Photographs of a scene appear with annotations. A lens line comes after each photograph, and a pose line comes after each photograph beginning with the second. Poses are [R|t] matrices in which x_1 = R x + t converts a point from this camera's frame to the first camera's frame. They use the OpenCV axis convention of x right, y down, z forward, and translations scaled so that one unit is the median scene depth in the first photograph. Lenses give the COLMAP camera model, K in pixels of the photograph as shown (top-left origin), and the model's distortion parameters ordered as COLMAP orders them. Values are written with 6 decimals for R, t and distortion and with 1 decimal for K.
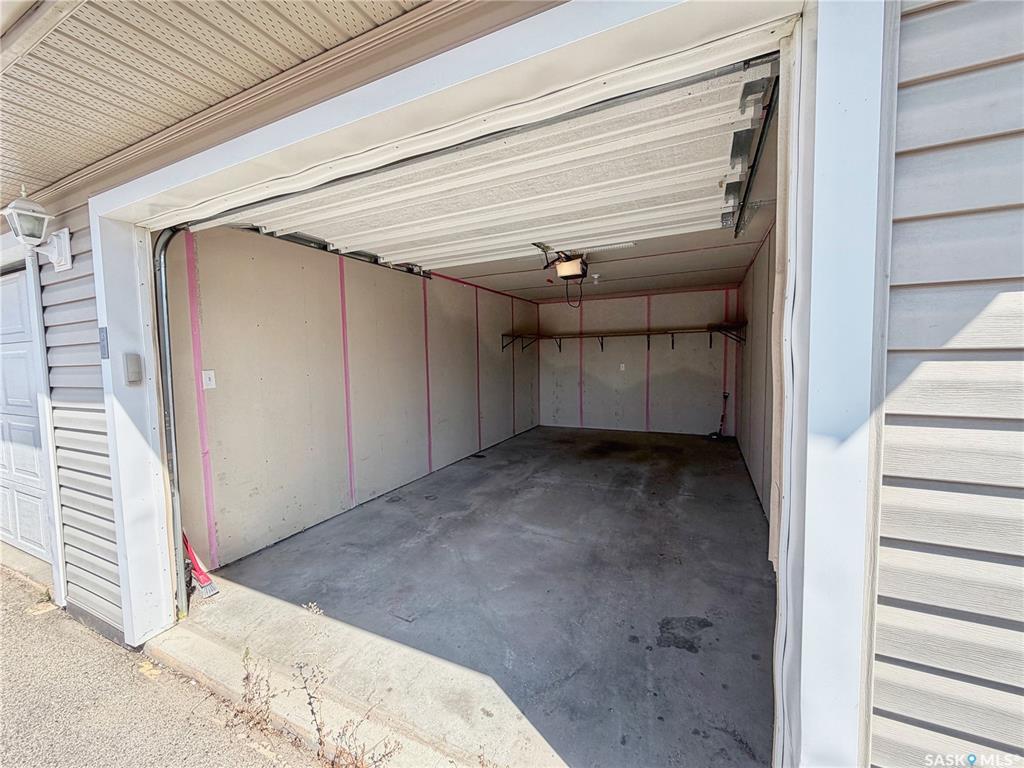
lens RADIAL K [[407.8, 0, 508.7], [0, 407.8, 382.9], [0, 0, 1]] dist [0.000075, 0.000405]
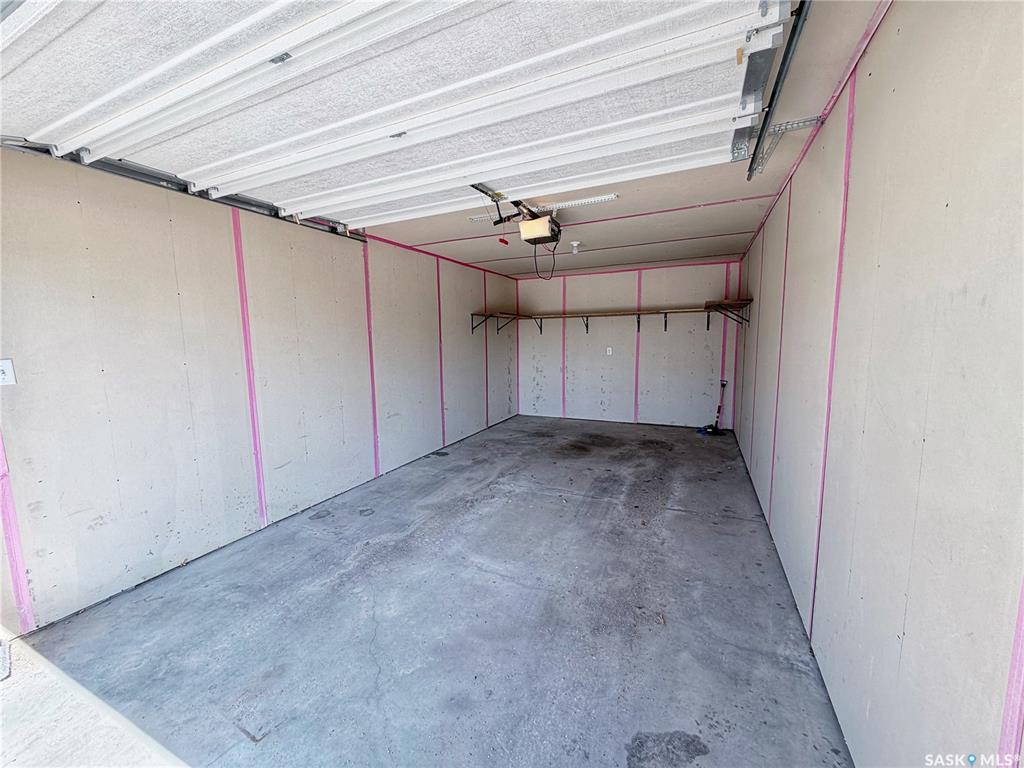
lens RADIAL K [[407.8, 0, 509.7], [0, 407.8, 382.7], [0, 0, 1]] dist [0.000075, 0.000405]
pose [[0.999904, 0.002330, 0.013644, 0.095174], [-0.002958, 0.998928, 0.046207, -0.019192], [-0.013522, -0.046243, 0.998839, 0.208957]]
